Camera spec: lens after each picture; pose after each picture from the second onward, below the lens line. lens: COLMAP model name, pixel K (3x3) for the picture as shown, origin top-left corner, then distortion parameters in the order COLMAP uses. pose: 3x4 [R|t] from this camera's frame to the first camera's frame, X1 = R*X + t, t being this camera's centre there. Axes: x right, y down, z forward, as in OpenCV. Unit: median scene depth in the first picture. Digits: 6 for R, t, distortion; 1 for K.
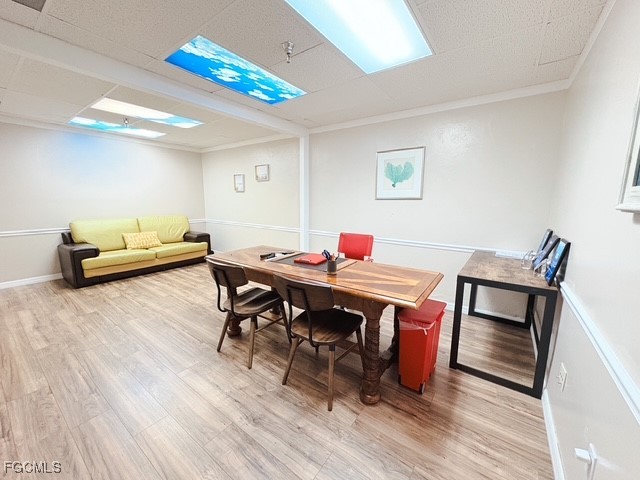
lens RADIAL K [[254.6, 0, 321.1], [0, 254.6, 241.4], [0, 0, 1]] dist [0.000065, 0.000254]
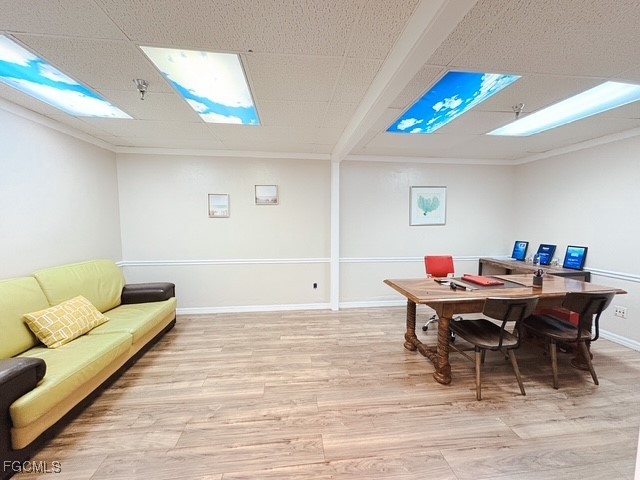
lens RADIAL K [[254.6, 0, 323.7], [0, 254.6, 239.1], [0, 0, 1]] dist [0.000065, 0.000254]
pose [[0.733287, -0.056056, 0.677605, -1.249566], [0.117978, 0.991968, -0.045610, -0.137664], [-0.669606, 0.113387, 0.734011, 0.588422]]
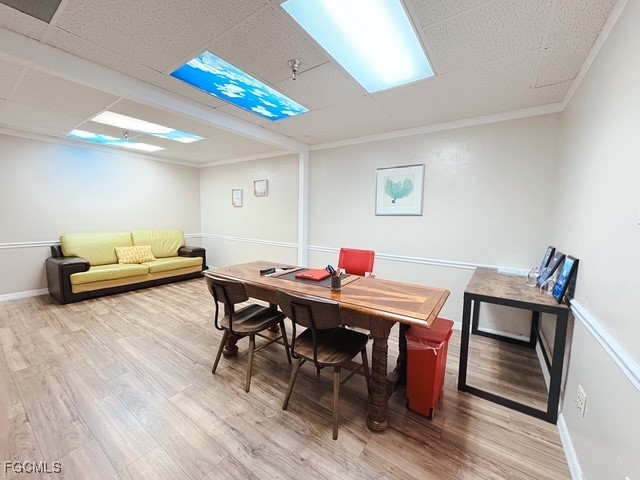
lens RADIAL K [[254.6, 0, 321.0], [0, 254.6, 241.4], [0, 0, 1]] dist [0.000065, 0.000254]
pose [[0.999707, 0.009479, 0.022280, -0.029200], [-0.008025, 0.997887, -0.064470, 0.004778], [-0.022844, 0.064273, 0.997671, 0.020621]]
